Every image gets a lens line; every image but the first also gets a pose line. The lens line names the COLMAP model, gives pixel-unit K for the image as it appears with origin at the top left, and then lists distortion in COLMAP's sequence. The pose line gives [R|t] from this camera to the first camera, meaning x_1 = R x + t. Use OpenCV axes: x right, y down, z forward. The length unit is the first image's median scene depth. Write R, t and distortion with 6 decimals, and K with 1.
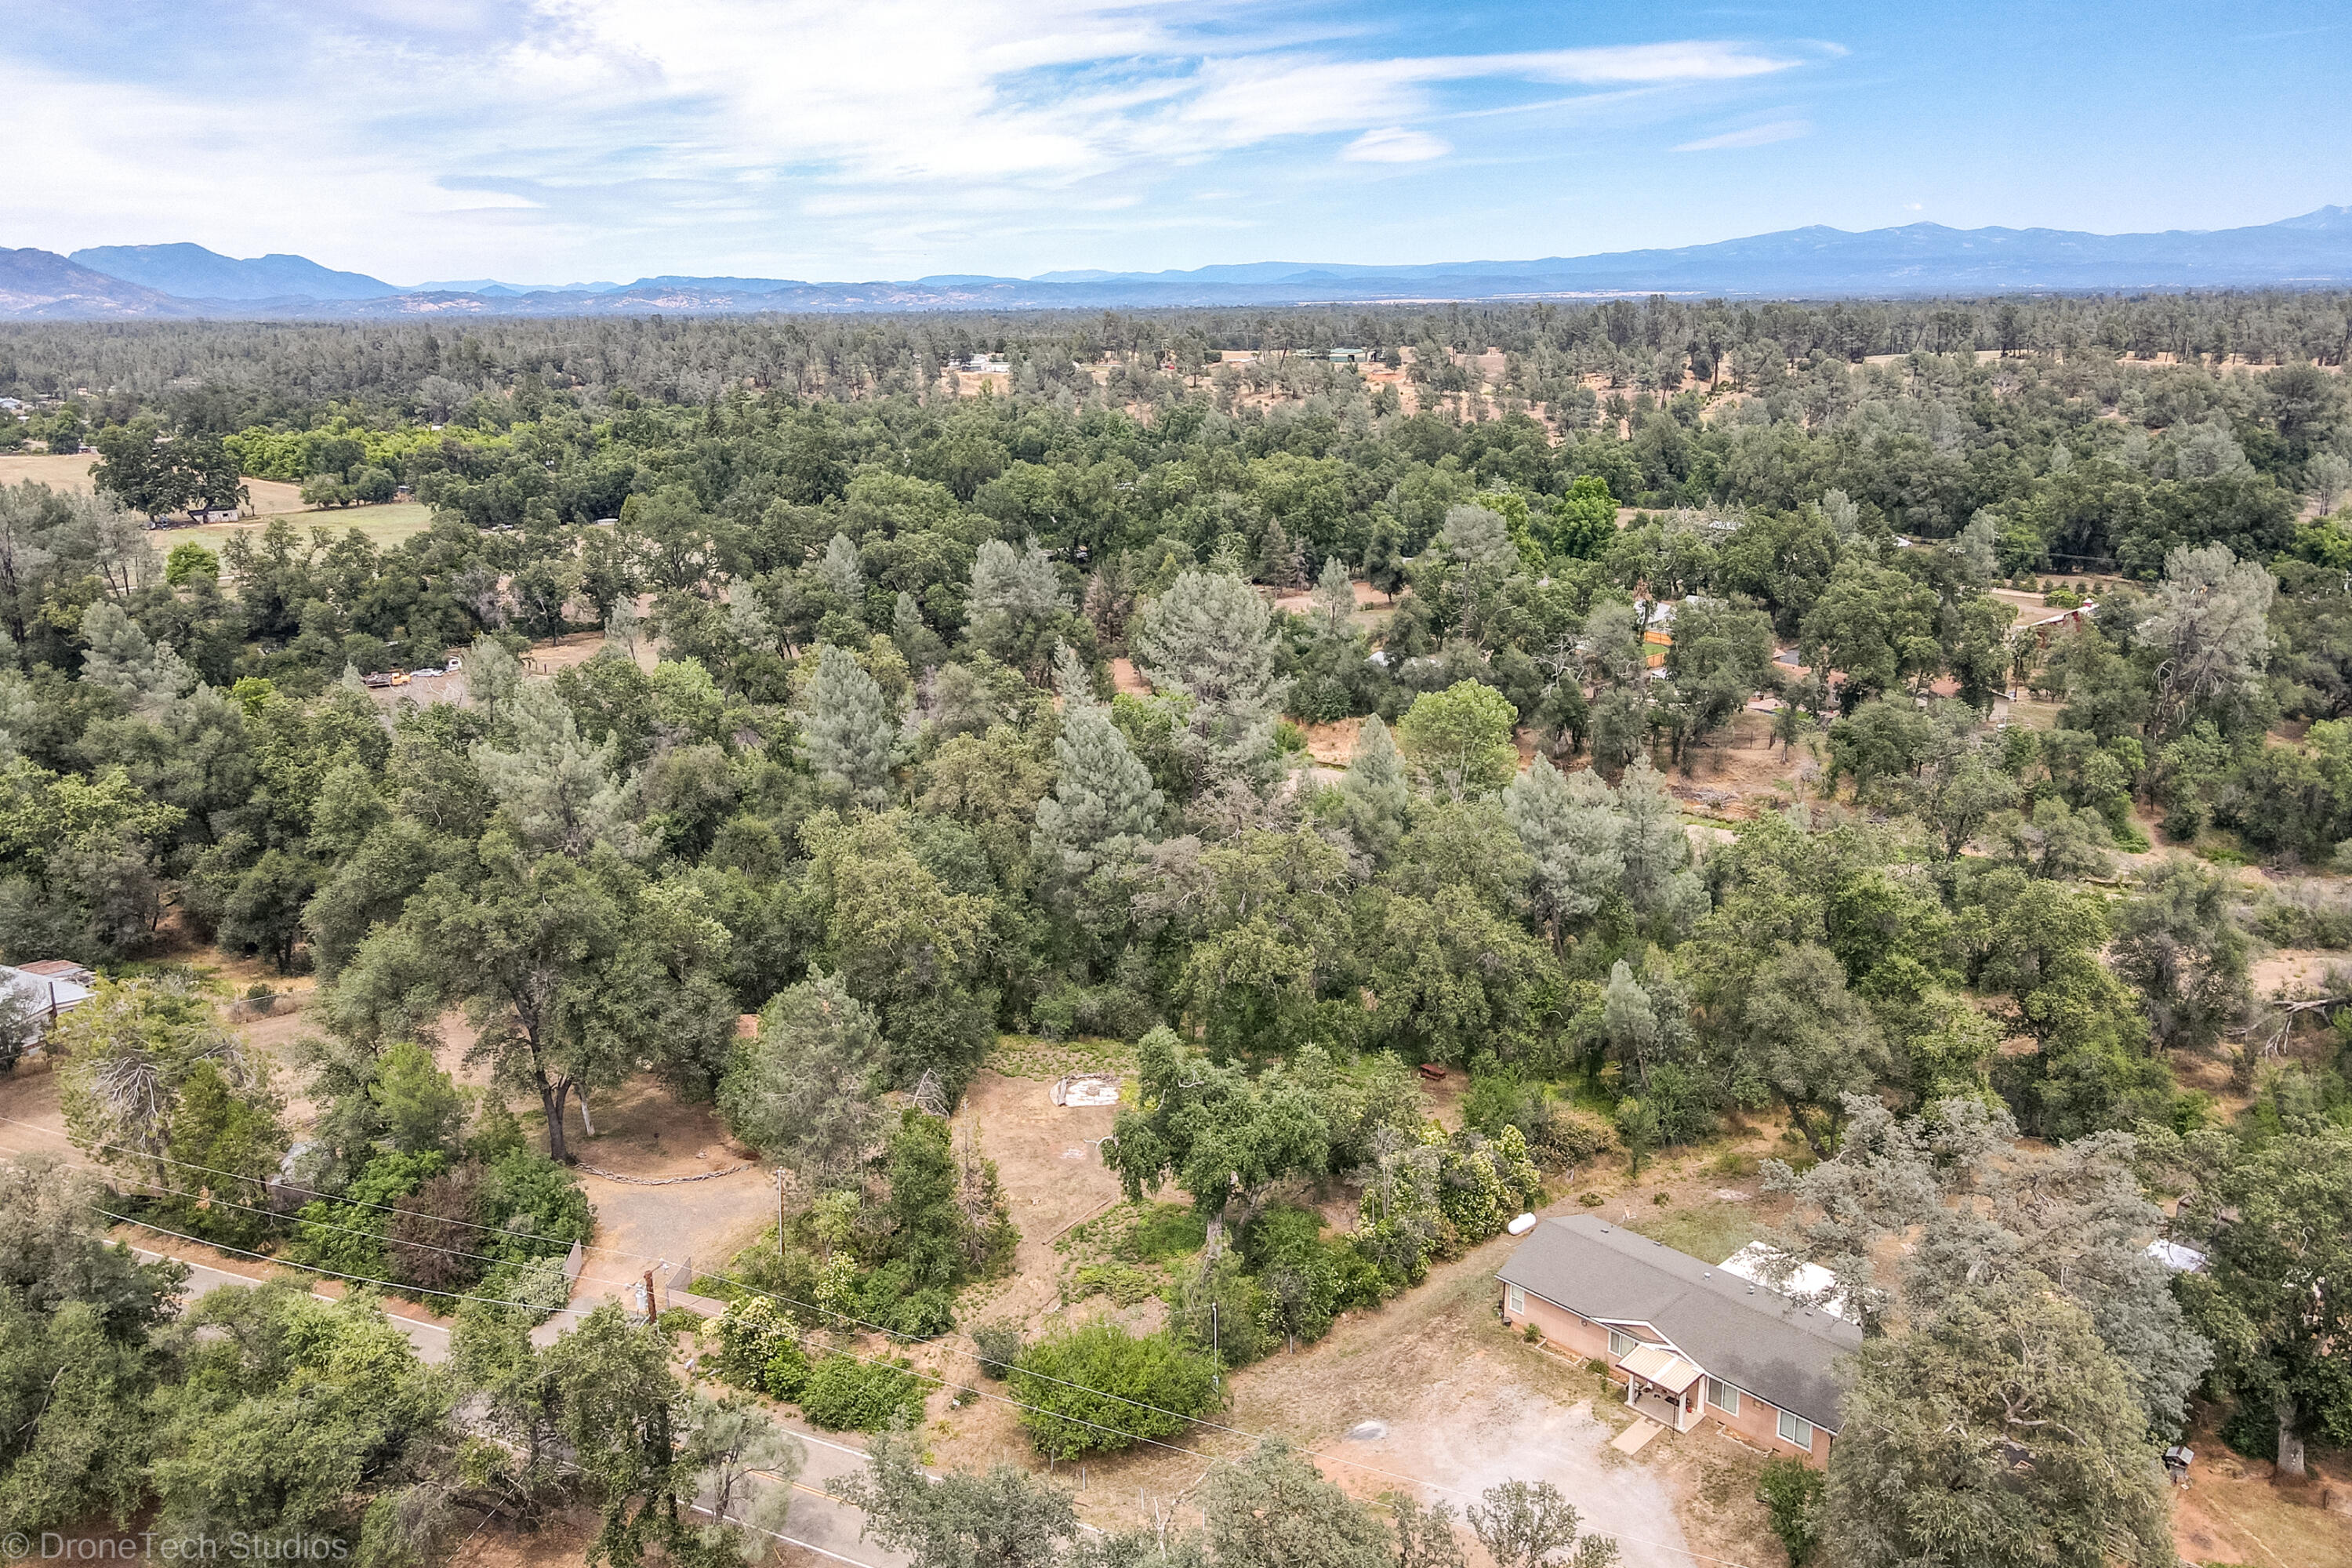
lens RADIAL K [[1703.3, 0, 1176.1], [0, 1703.3, 746.2], [0, 0, 1]] dist [-0.000050, 0.019179]
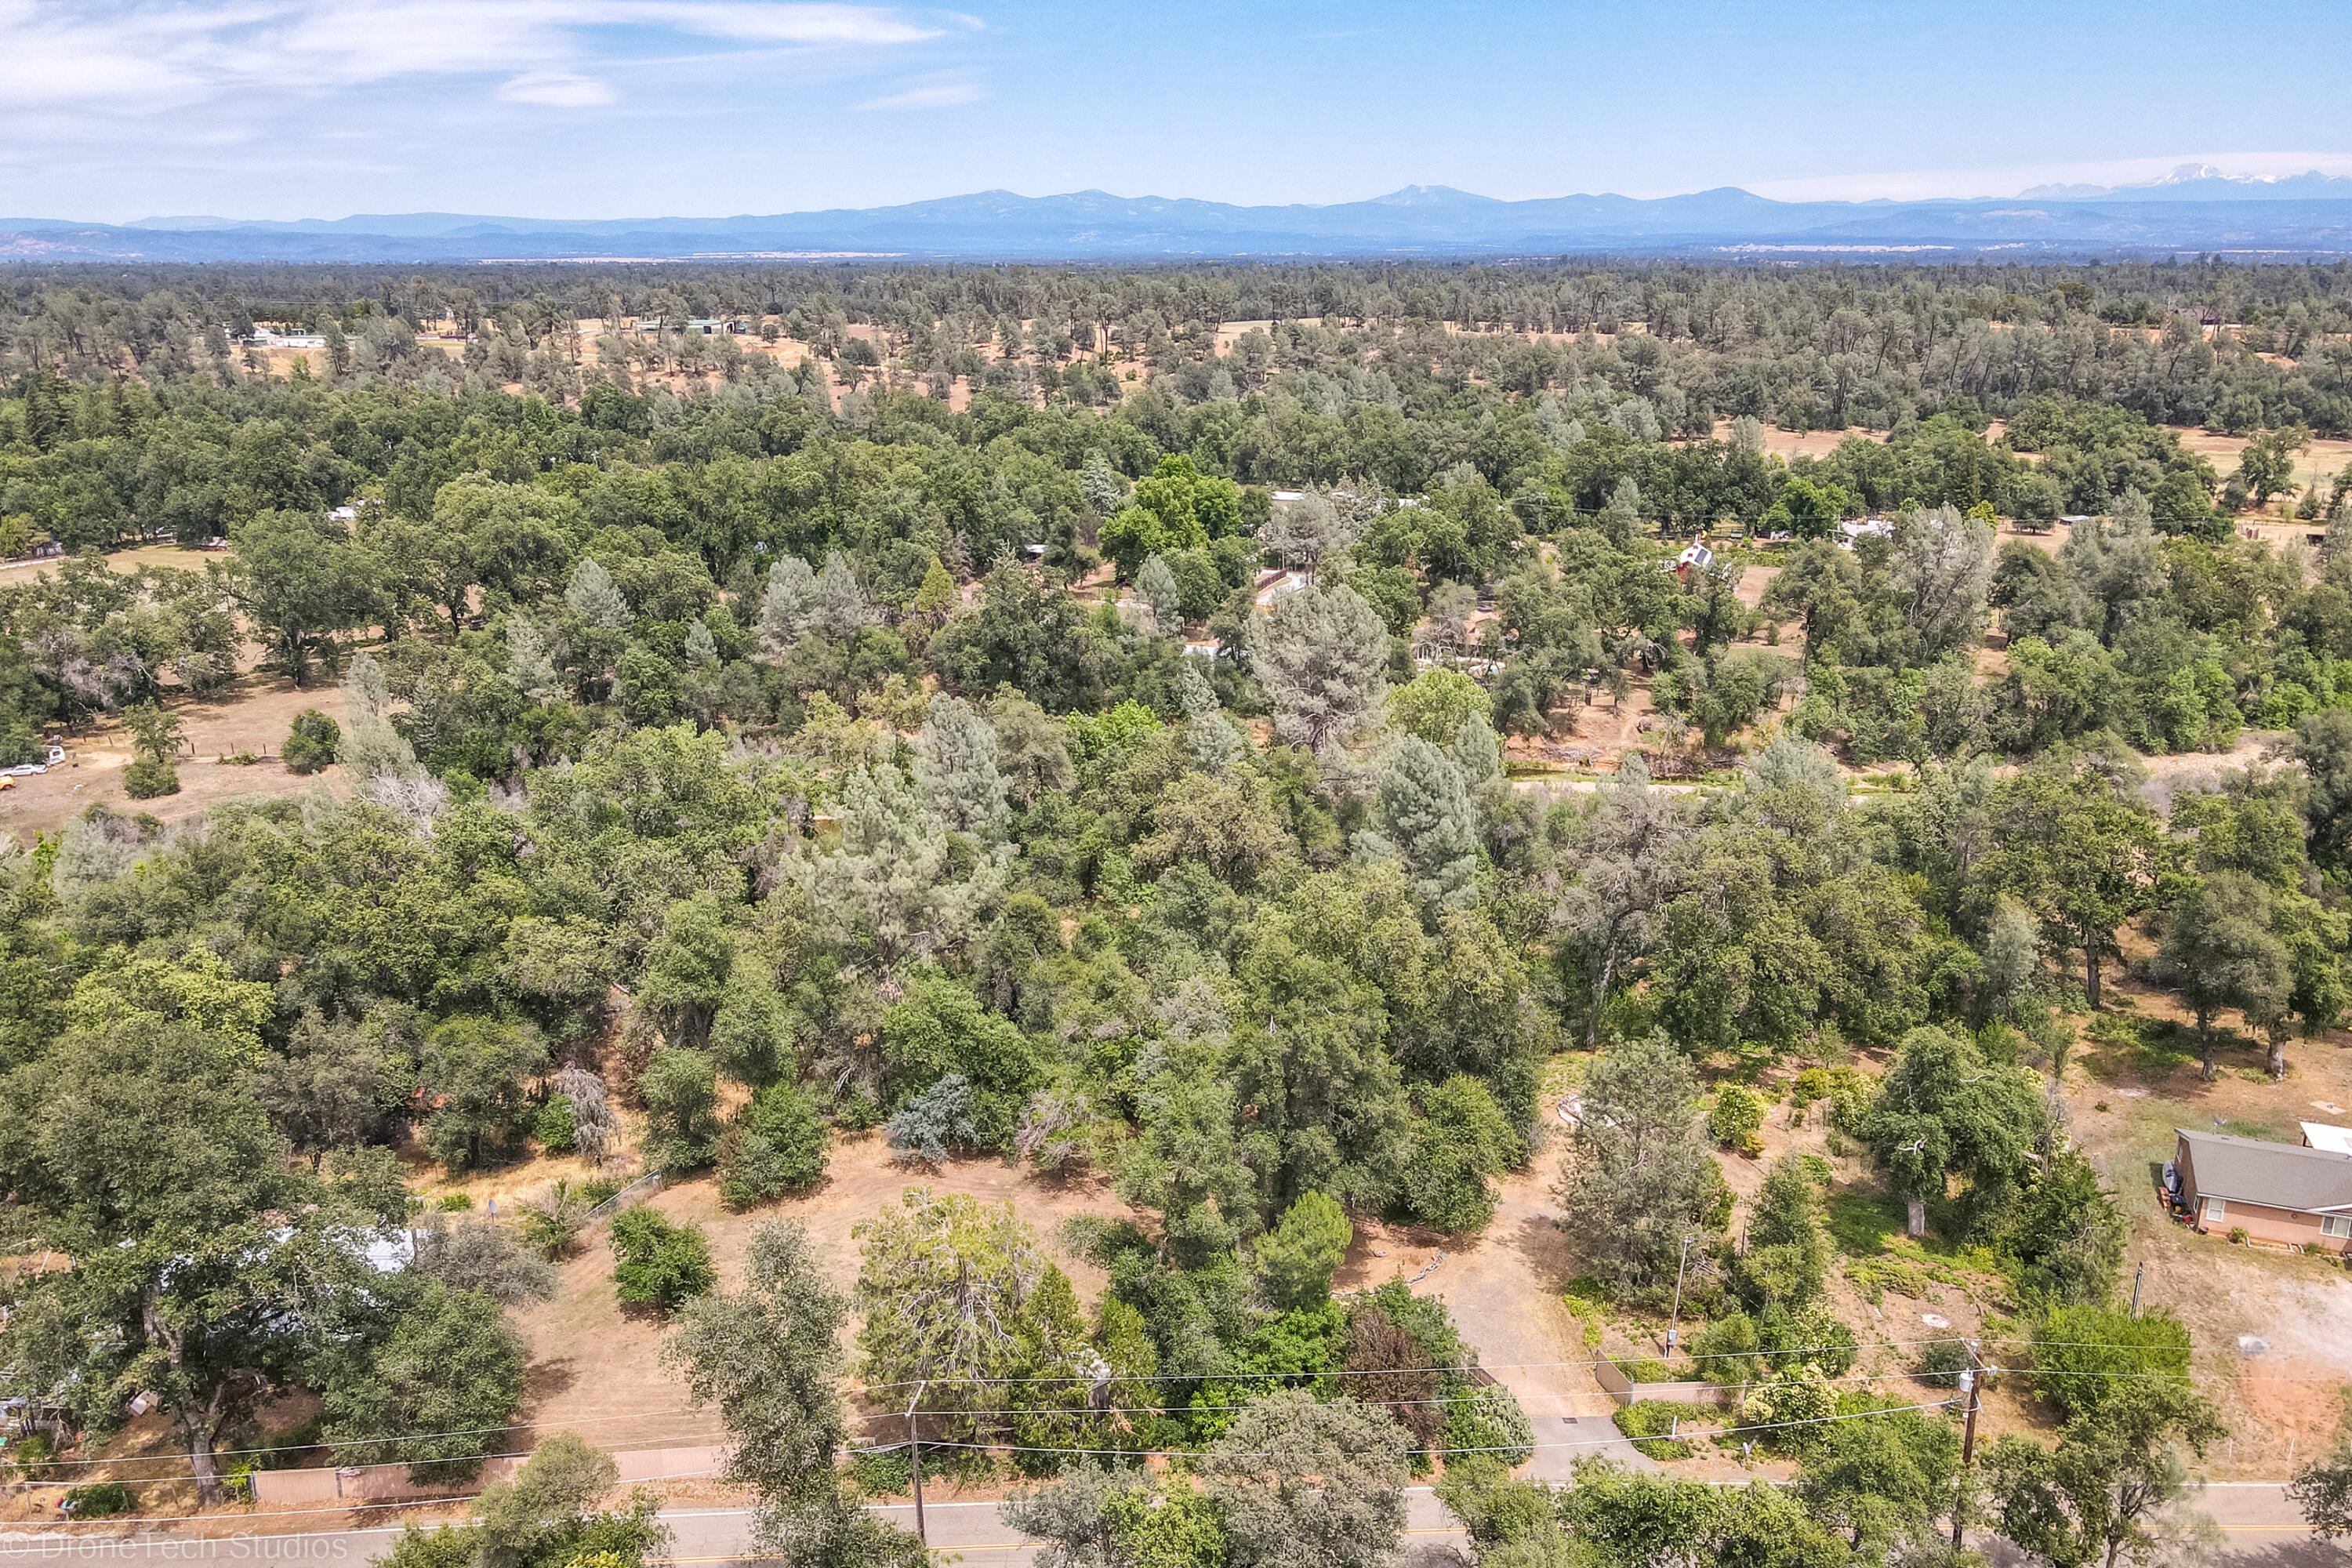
lens RADIAL K [[1749.5, 0, 1156.9], [0, 1749.5, 742.5], [0, 0, 1]] dist [-0.014379, 0.044287]
pose [[0.907003, -0.102341, 0.408499, -0.327407], [0.097143, 0.994706, 0.033515, -0.035558], [-0.409766, 0.009285, 0.912143, 0.076680]]
